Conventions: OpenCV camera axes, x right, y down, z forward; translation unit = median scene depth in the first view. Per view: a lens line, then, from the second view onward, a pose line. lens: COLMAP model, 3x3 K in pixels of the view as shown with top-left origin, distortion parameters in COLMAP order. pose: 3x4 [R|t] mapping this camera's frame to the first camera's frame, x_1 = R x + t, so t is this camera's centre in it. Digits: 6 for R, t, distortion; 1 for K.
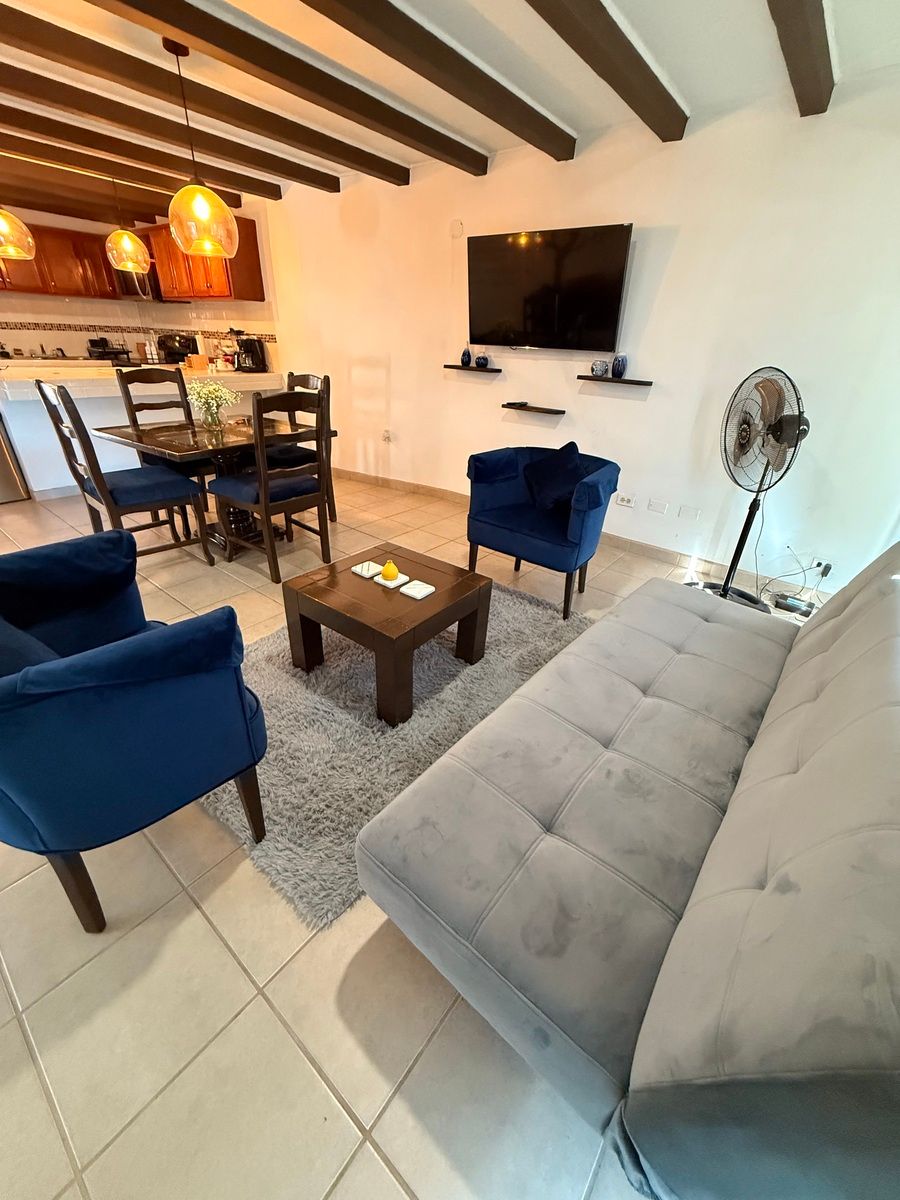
lens RADIAL K [[476.9, 0, 450.0], [0, 476.9, 600.0], [0, 0, 1]] dist [-0.000701, -0.000250]
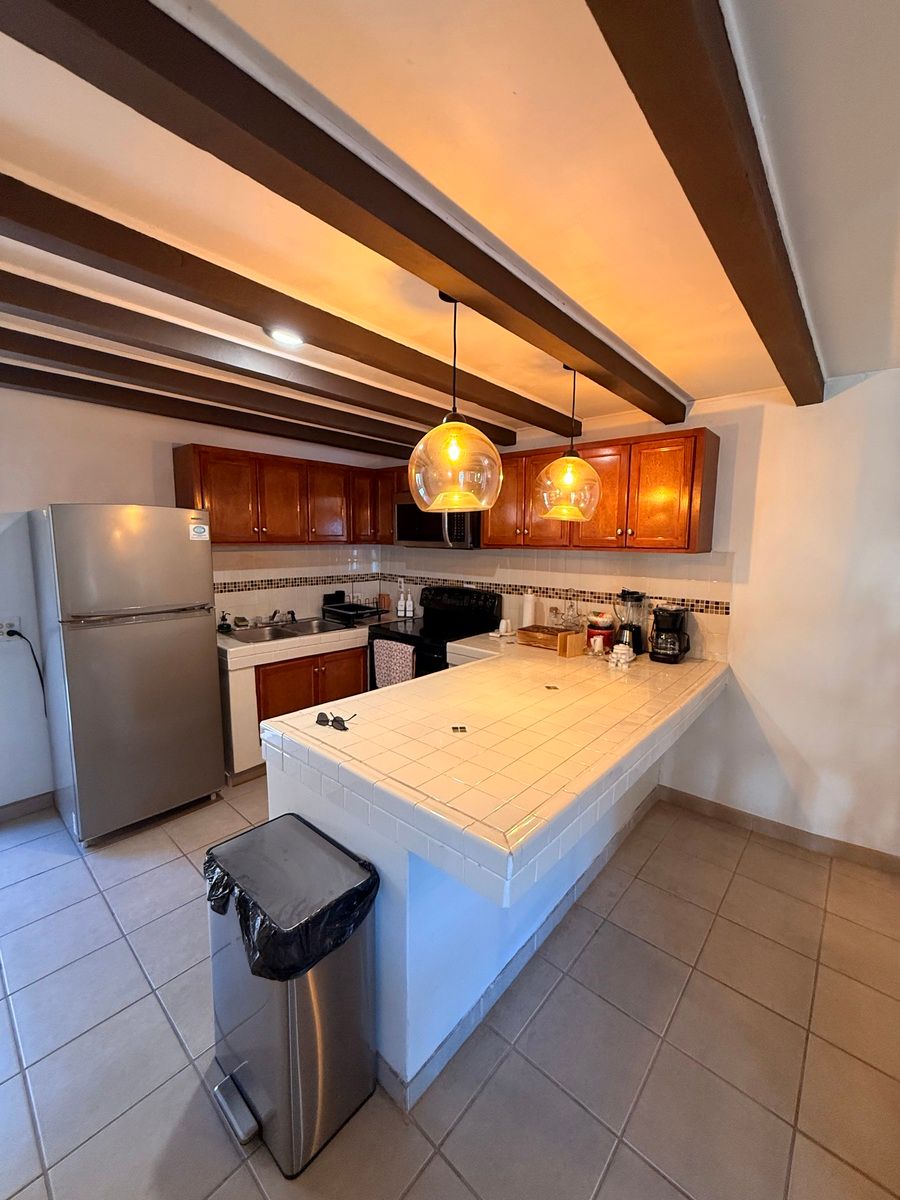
lens RADIAL K [[476.9, 0, 450.0], [0, 476.9, 600.0], [0, 0, 1]] dist [-0.000701, -0.000250]
pose [[0.998896, -0.021442, -0.041794, -0.684749], [0.004629, 0.930341, -0.366667, -0.356466], [0.046745, 0.366069, 0.929413, 0.458985]]
